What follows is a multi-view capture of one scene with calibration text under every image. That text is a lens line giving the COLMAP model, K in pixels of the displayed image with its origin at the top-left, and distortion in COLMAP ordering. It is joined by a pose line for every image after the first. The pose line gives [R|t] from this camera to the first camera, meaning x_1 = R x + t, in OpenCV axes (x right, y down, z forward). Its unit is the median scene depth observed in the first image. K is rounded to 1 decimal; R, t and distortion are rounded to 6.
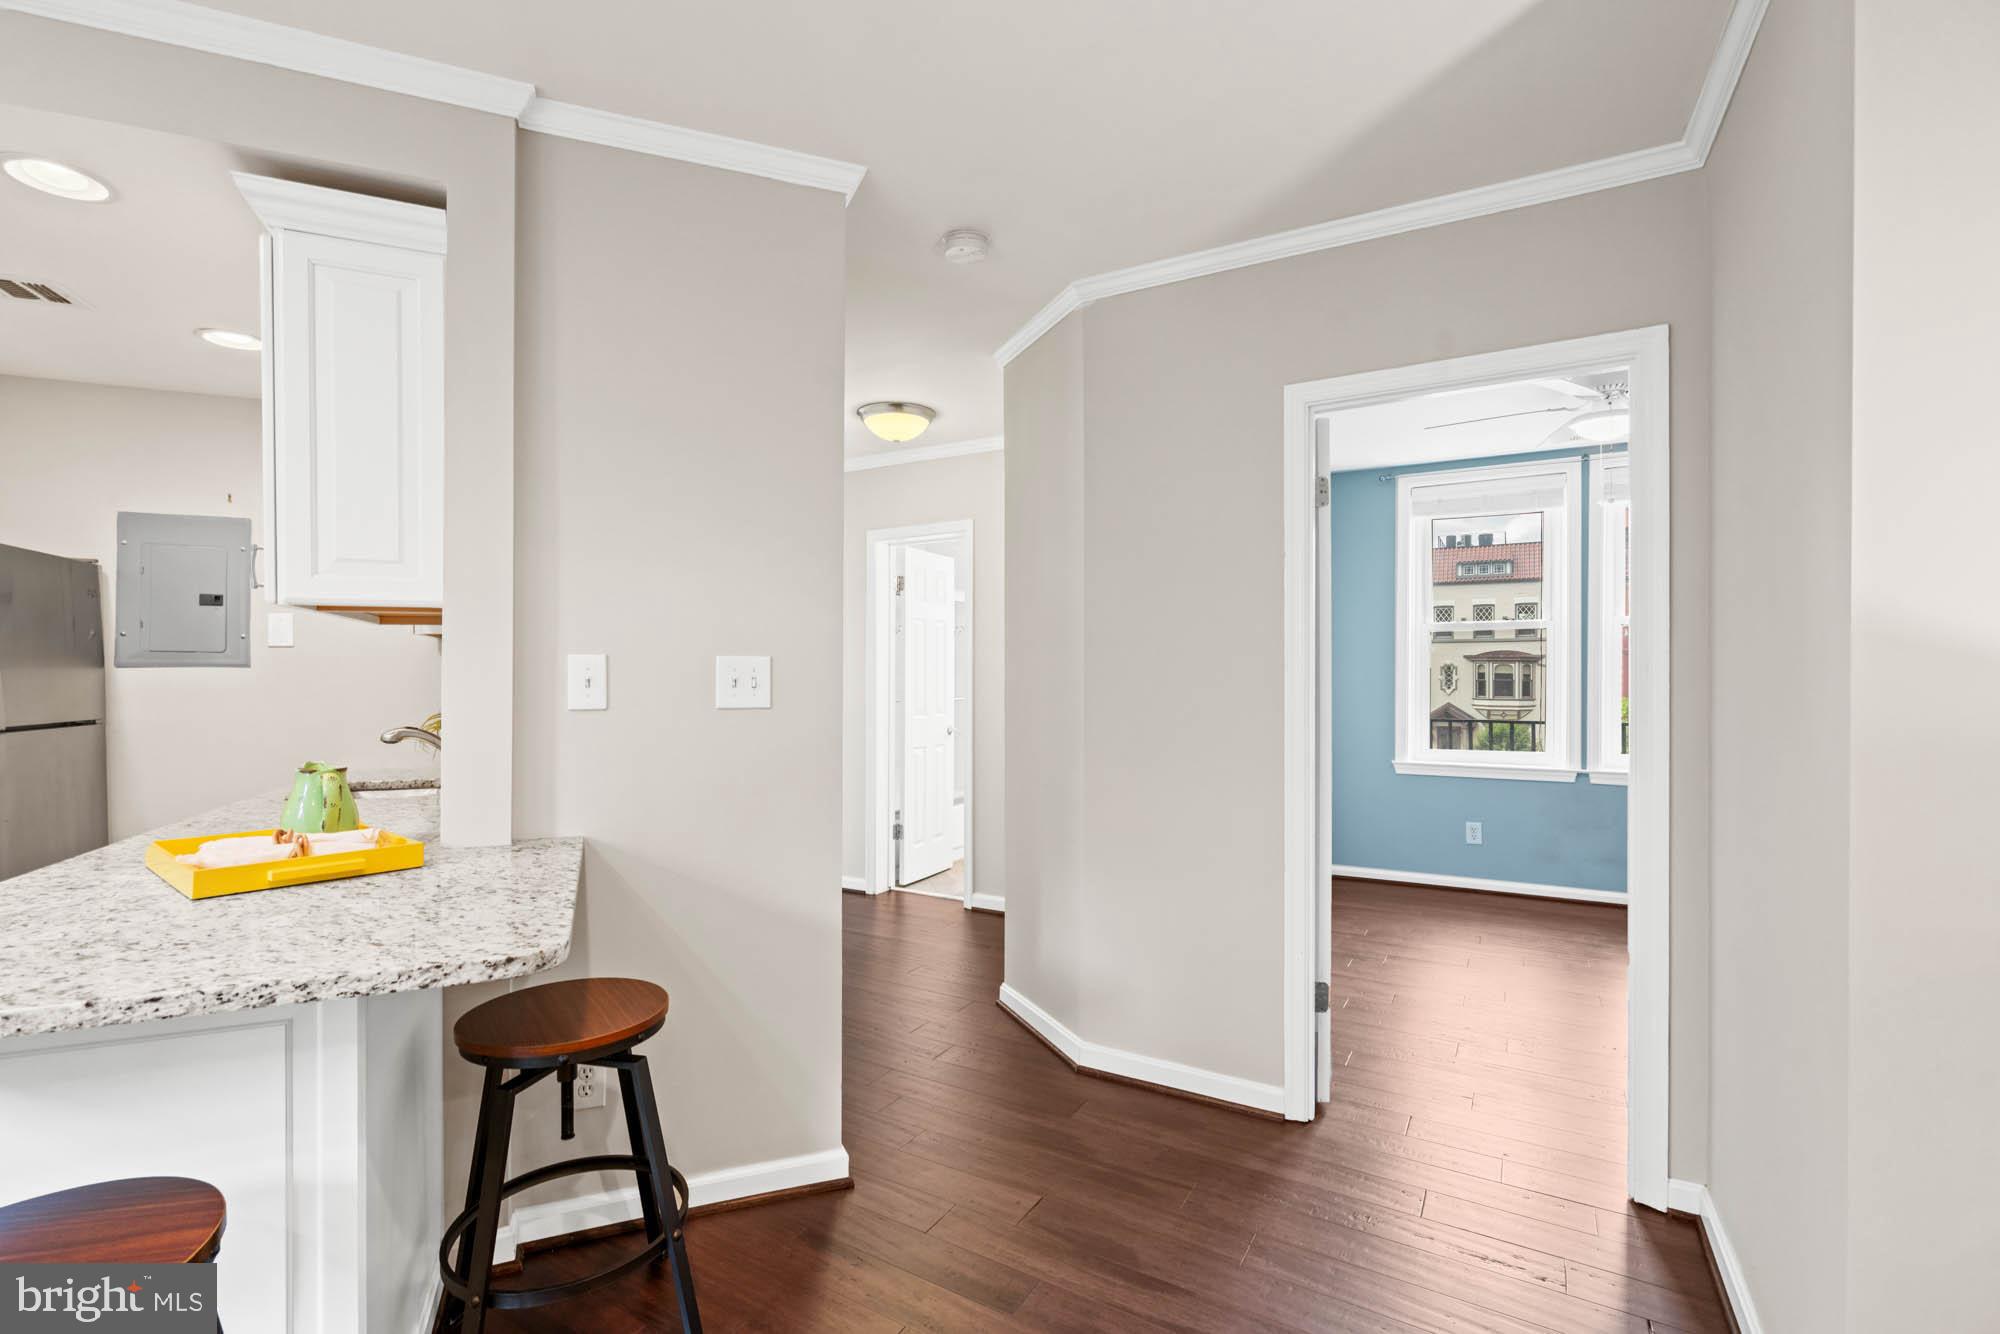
lens RADIAL K [[901.6, 0, 989.5], [0, 901.6, 673.8], [0, 0, 1]] dist [-0.004950, 0.001357]
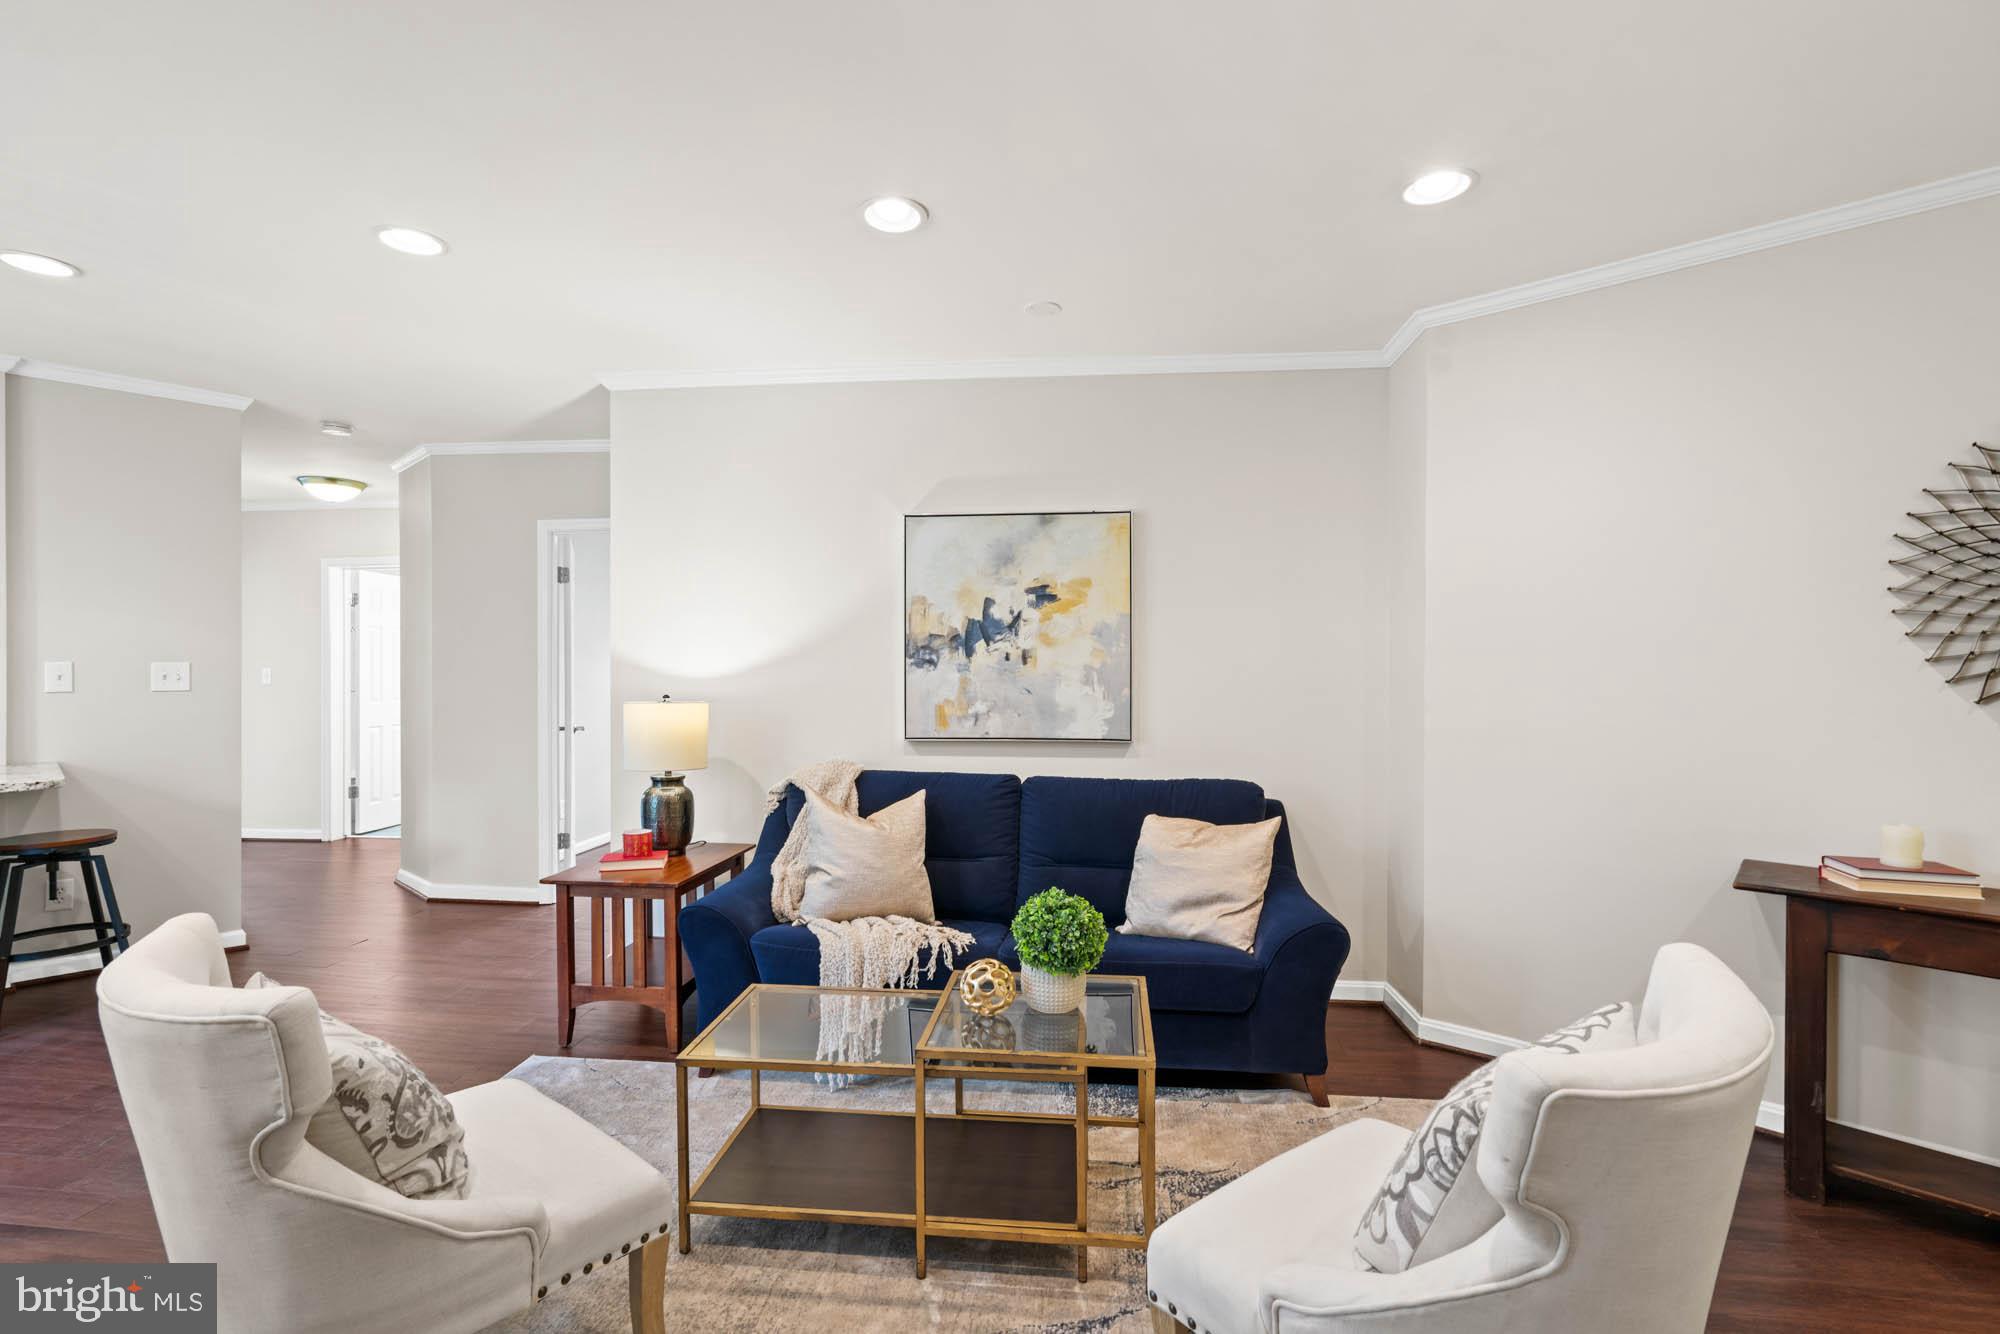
lens RADIAL K [[901.6, 0, 989.5], [0, 901.6, 673.8], [0, 0, 1]] dist [-0.004950, 0.001357]
pose [[0.912410, -0.003063, 0.409266, 0.207258], [0.000189, 0.999975, 0.007065, -0.003596], [-0.409277, -0.006369, 0.912388, -0.560415]]
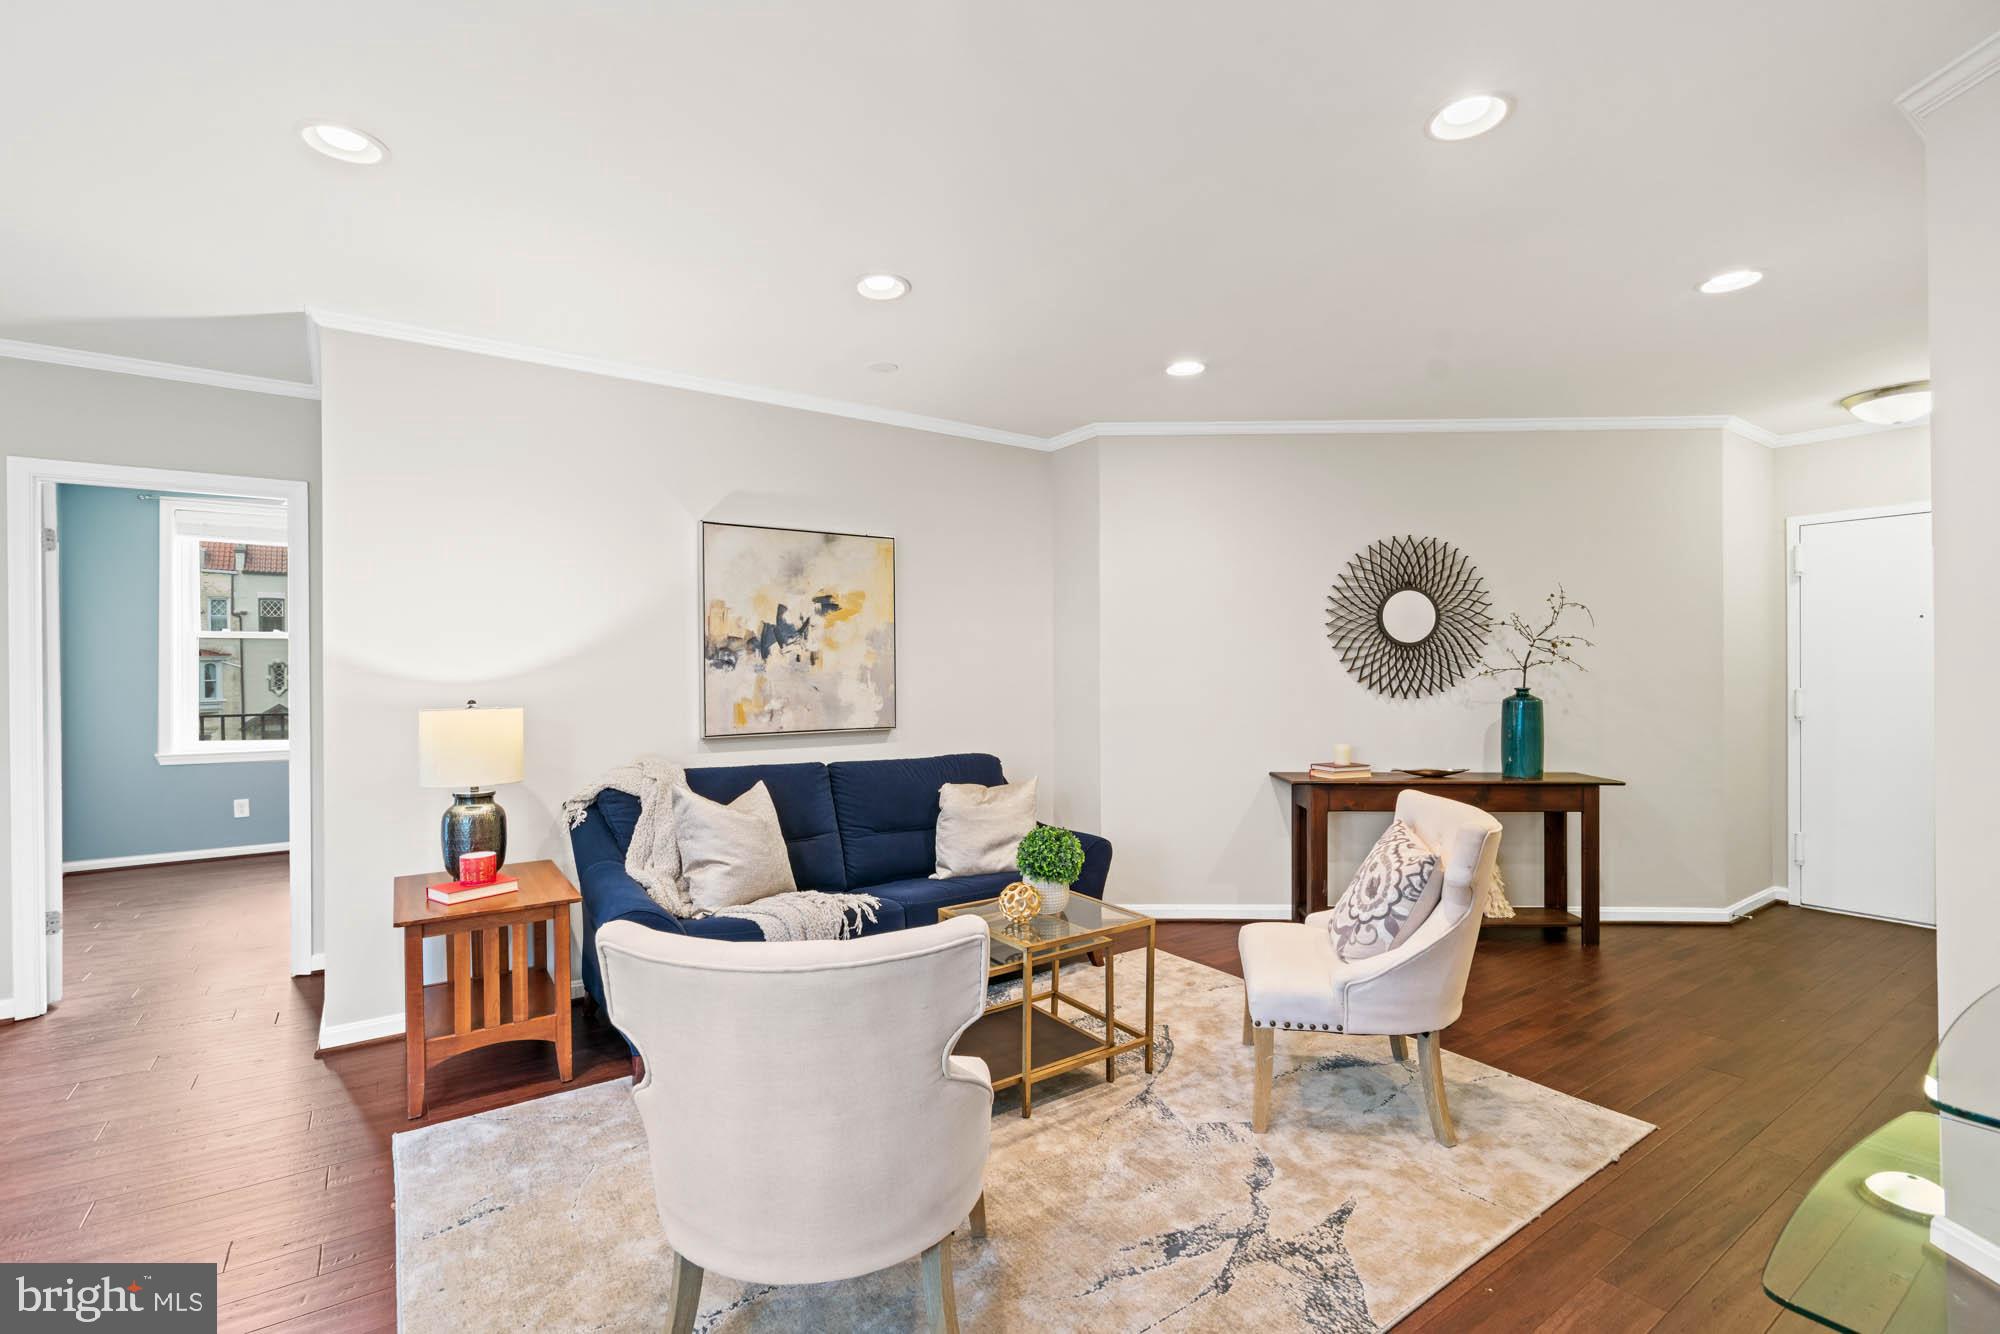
lens RADIAL K [[901.6, 0, 989.5], [0, 901.6, 673.8], [0, 0, 1]] dist [-0.004950, 0.001357]
pose [[0.422334, -0.008325, 0.906402, -0.123381], [0.006625, 0.999959, 0.006098, -0.002043], [-0.906416, 0.003429, 0.422372, -0.408408]]
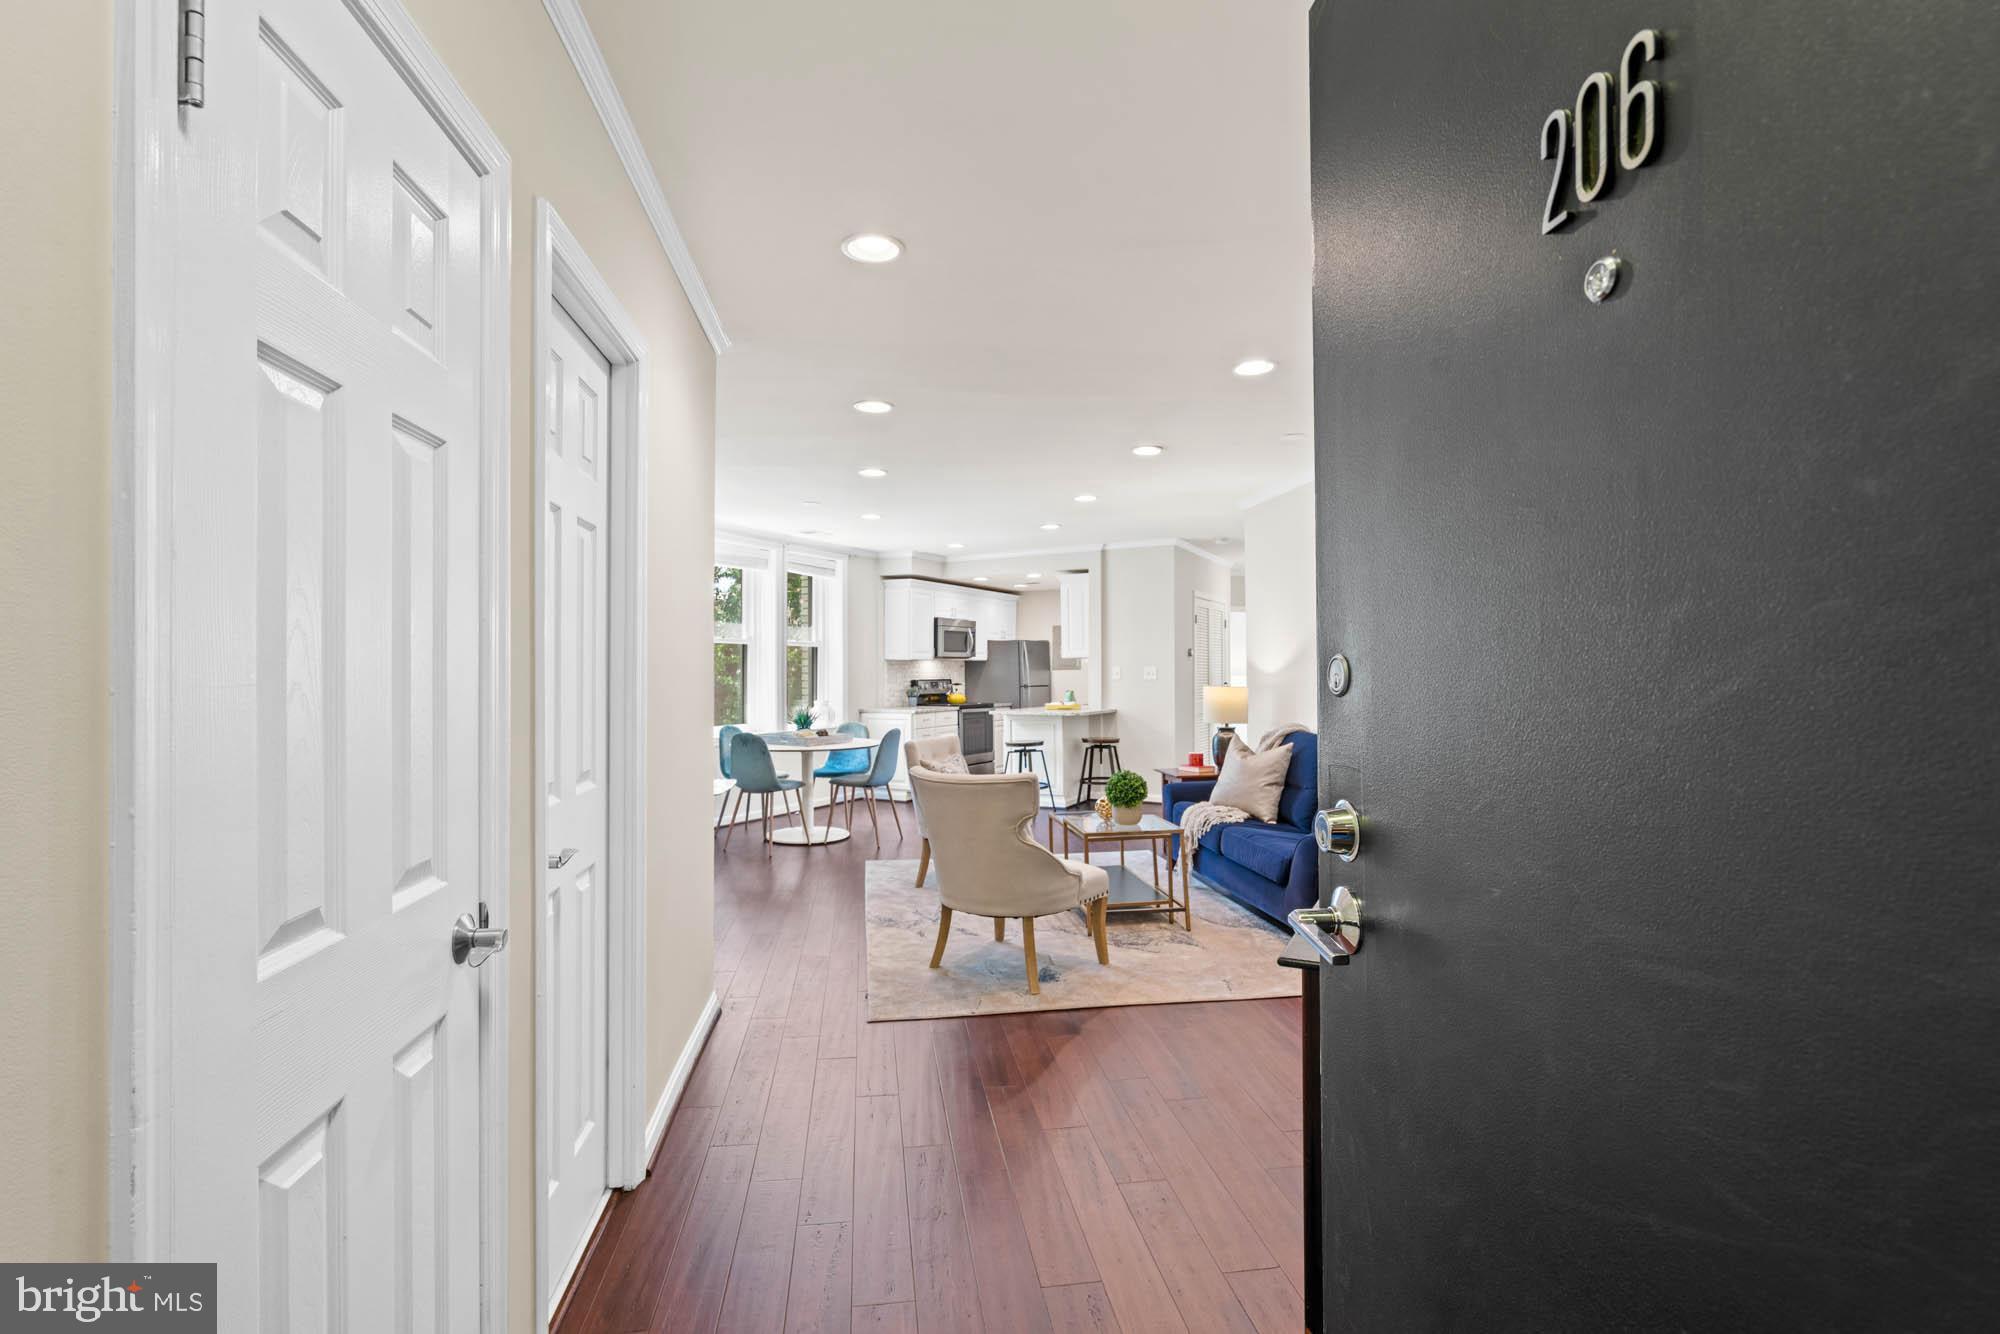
lens RADIAL K [[911.6, 0, 992.8], [0, 911.6, 656.3], [0, 0, 1]] dist [-0.002198, 0.000618]
pose [[0.625465, -0.019639, -0.780005, 1.013485], [0.009356, 0.999800, -0.017671, -0.000029], [0.780196, 0.003755, 0.625524, -0.861873]]
